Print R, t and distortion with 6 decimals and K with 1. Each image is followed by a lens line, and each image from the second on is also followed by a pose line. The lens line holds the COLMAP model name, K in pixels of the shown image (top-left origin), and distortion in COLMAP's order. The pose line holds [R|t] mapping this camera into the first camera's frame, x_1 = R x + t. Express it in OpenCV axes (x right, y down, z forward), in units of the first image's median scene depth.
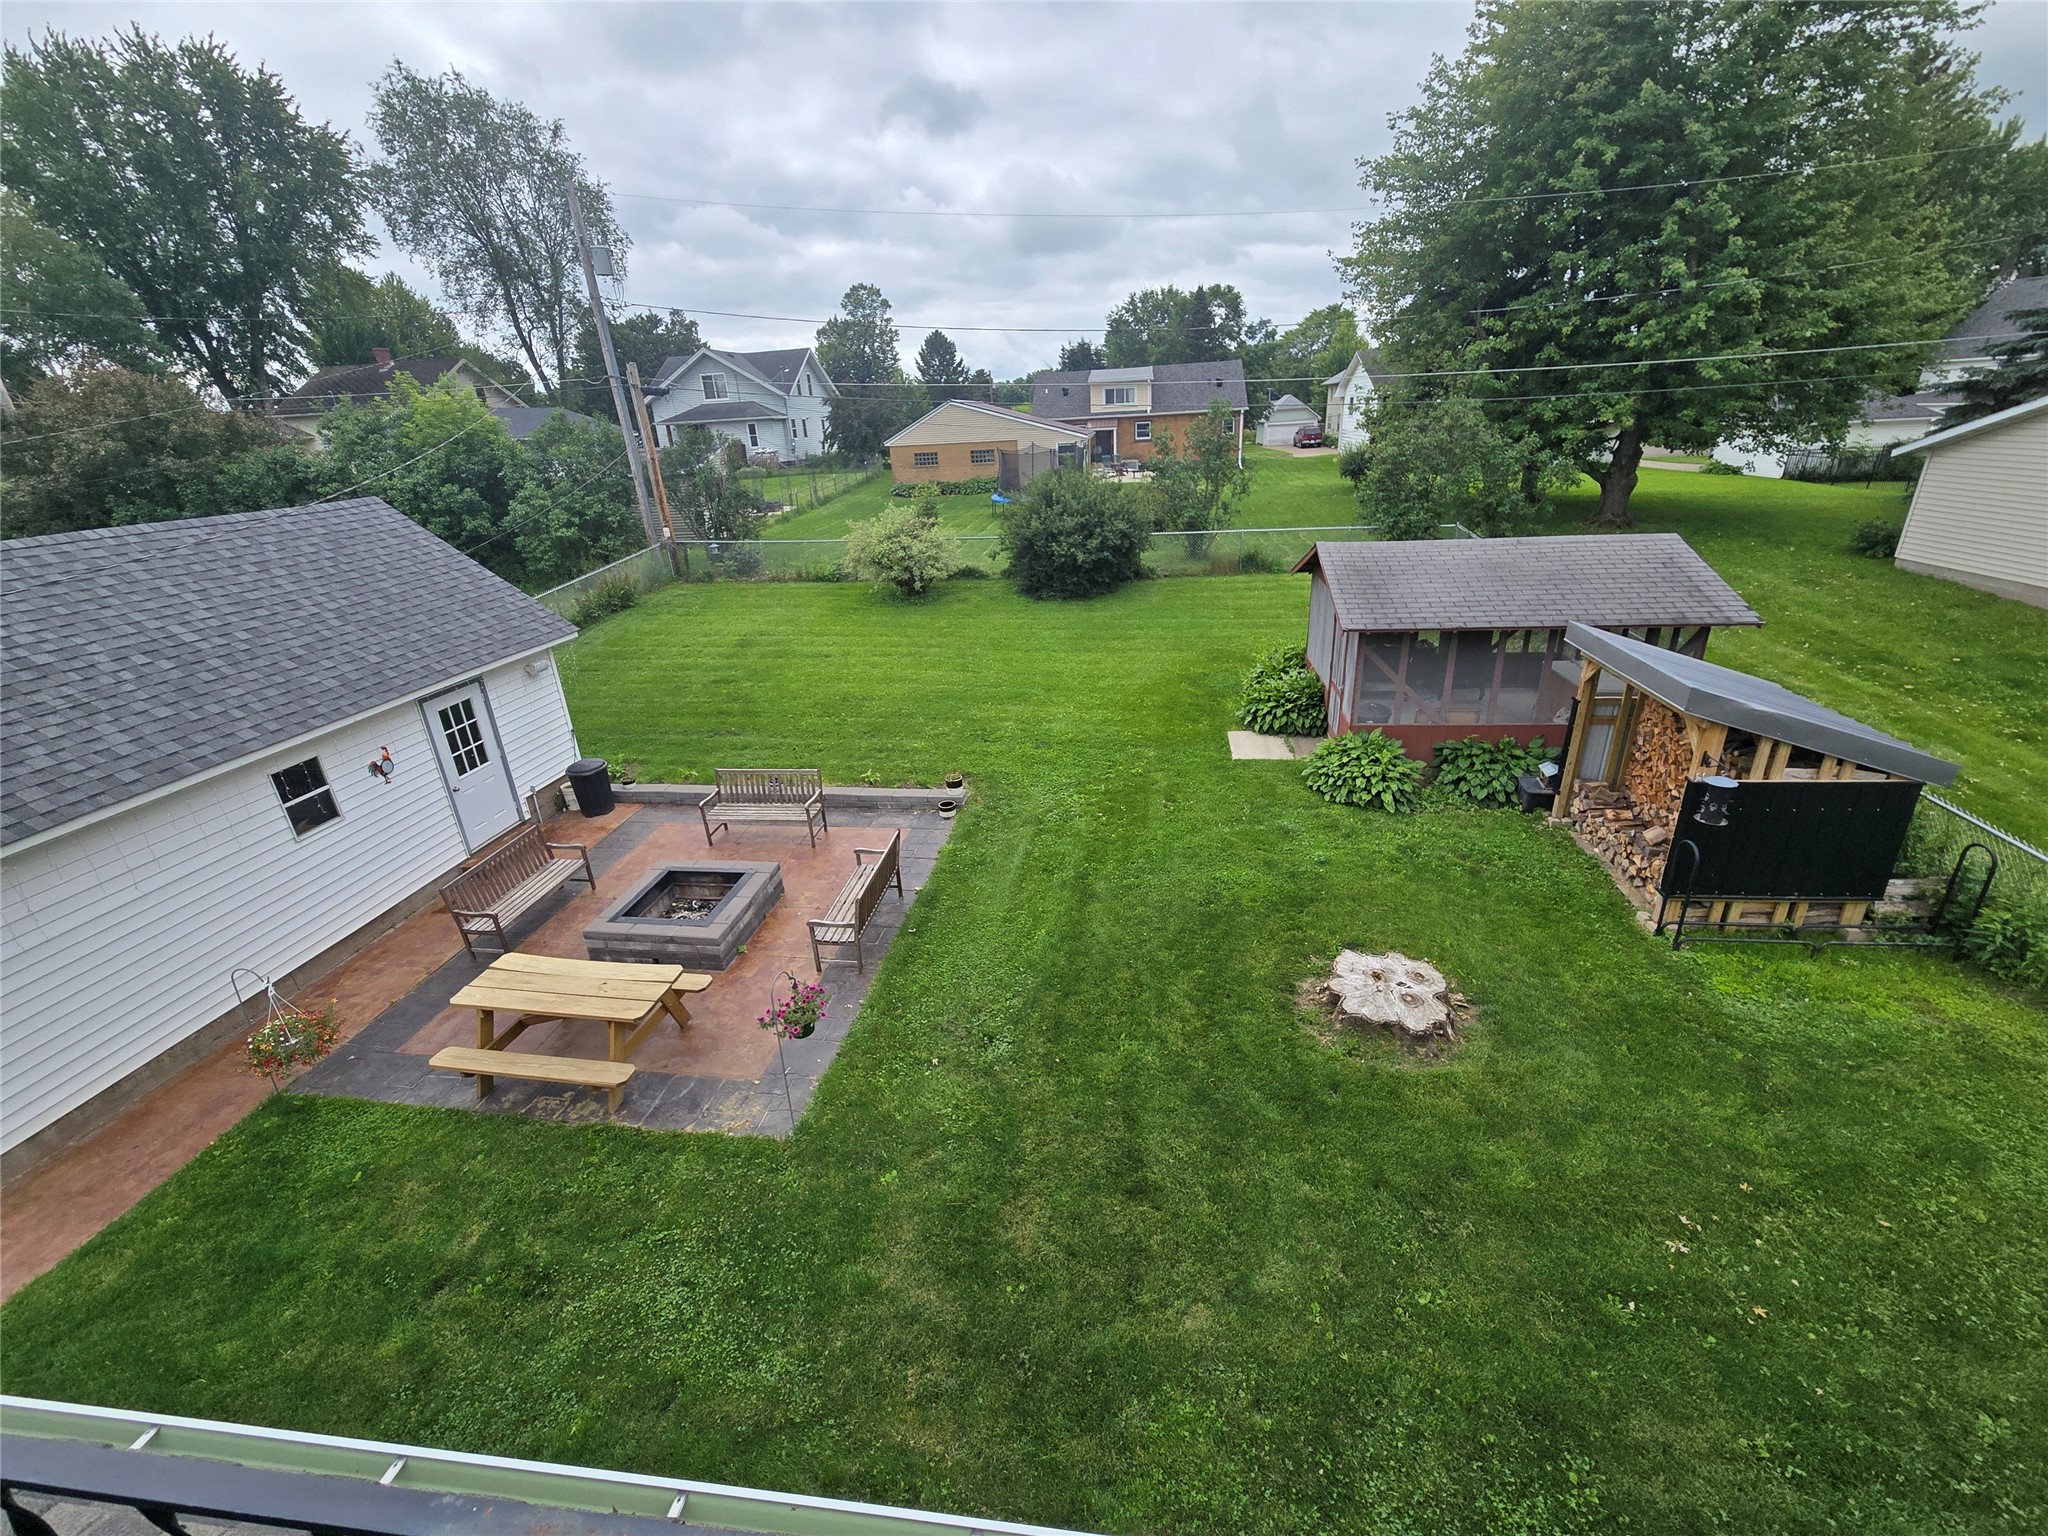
lens RADIAL K [[846.6, 0, 1028.5], [0, 846.6, 759.8], [0, 0, 1]] dist [-0.000116, 0.000069]
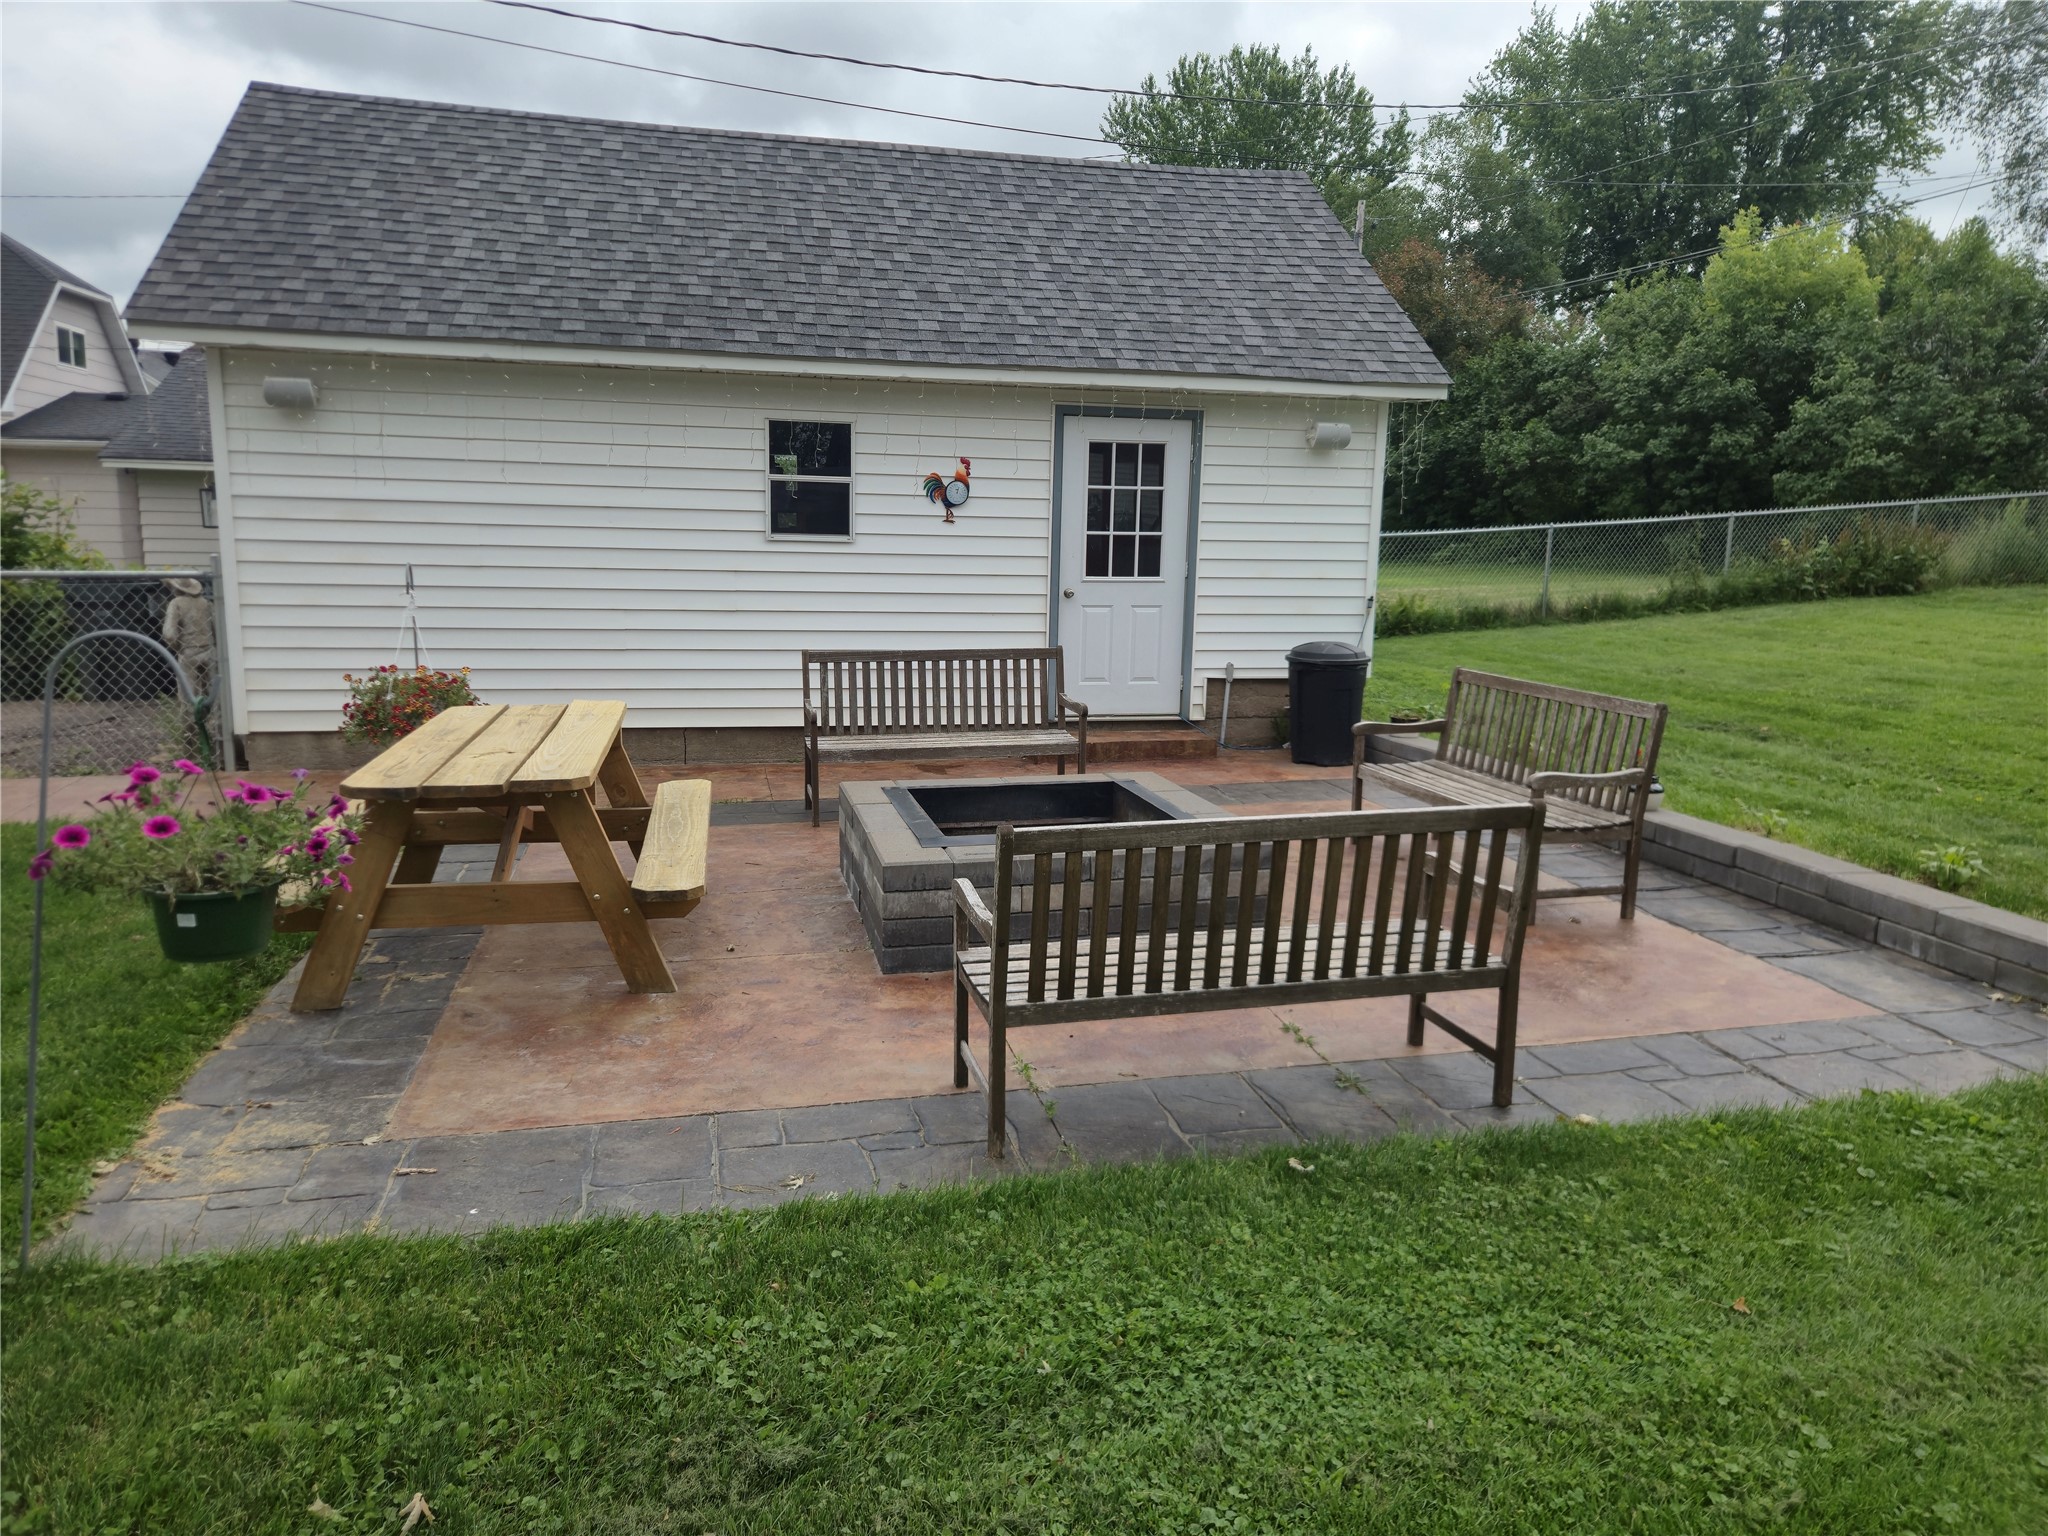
lens RADIAL K [[1385.5, 0, 1020.7], [0, 1385.5, 755.0], [0, 0, 1]] dist [0.021200, -0.005492]
pose [[0.363021, 0.203796, -0.909221, 0.127497], [-0.388303, 0.920108, 0.051200, 0.096221], [0.847017, 0.334466, 0.413153, 0.647406]]
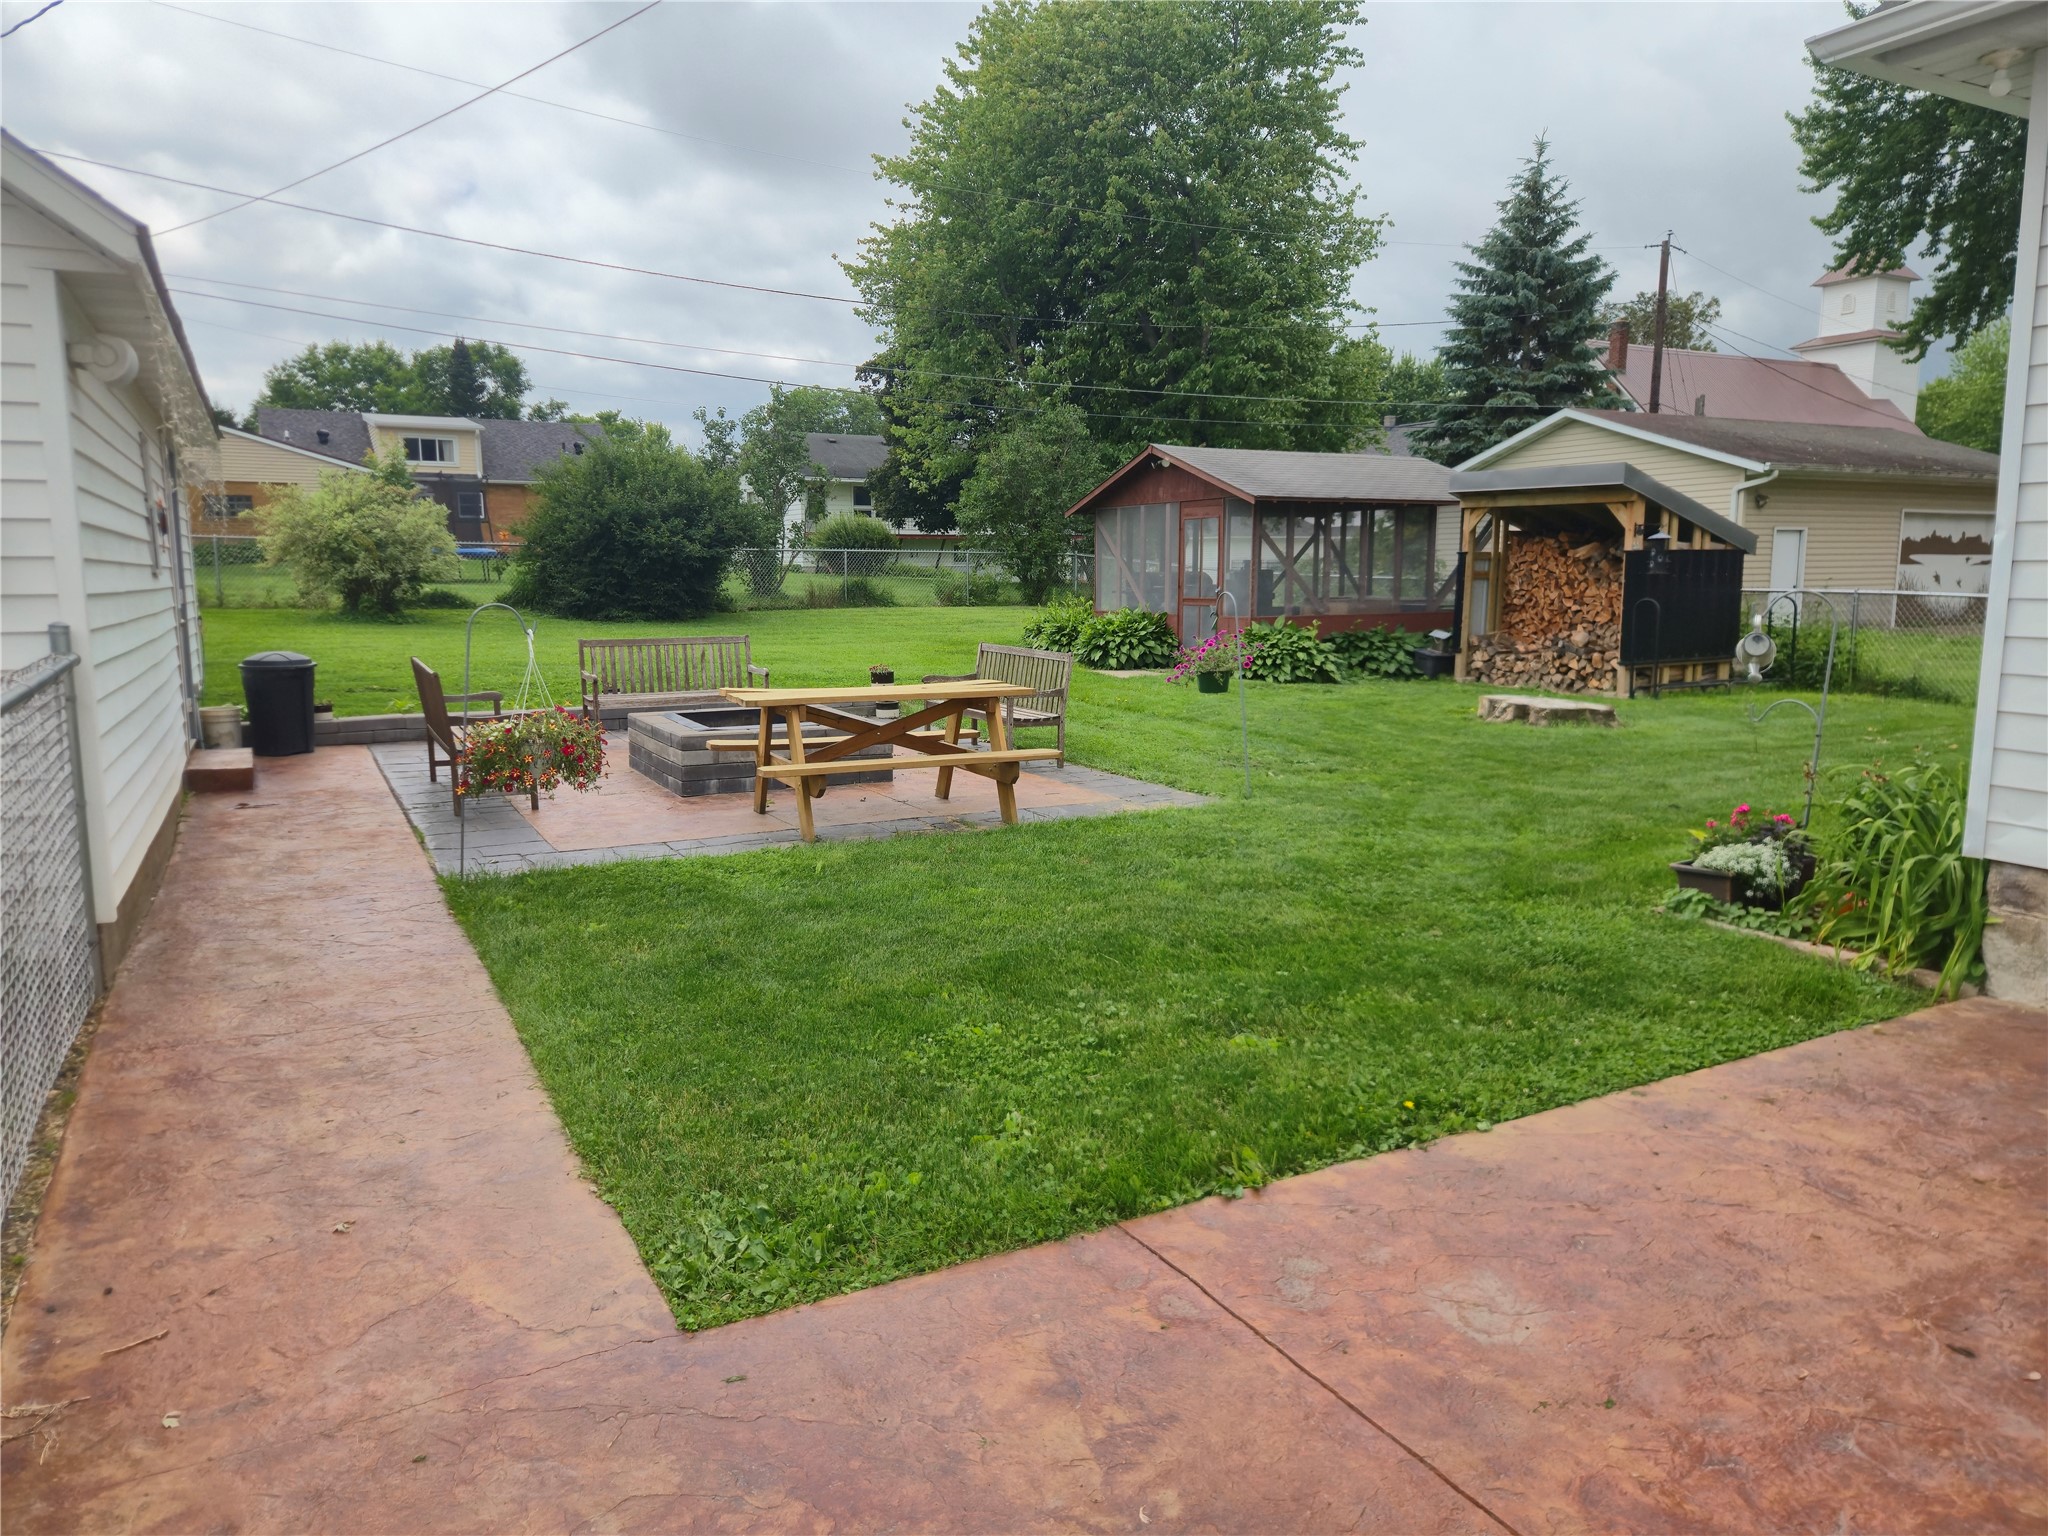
lens RADIAL K [[1385.5, 0, 1020.7], [0, 1385.5, 755.0], [0, 0, 1]] dist [0.021200, -0.005492]
pose [[0.808931, -0.038287, 0.586656, -0.726551], [0.190223, 0.961244, -0.199562, 0.368219], [-0.556279, 0.273027, 0.784863, 0.033620]]
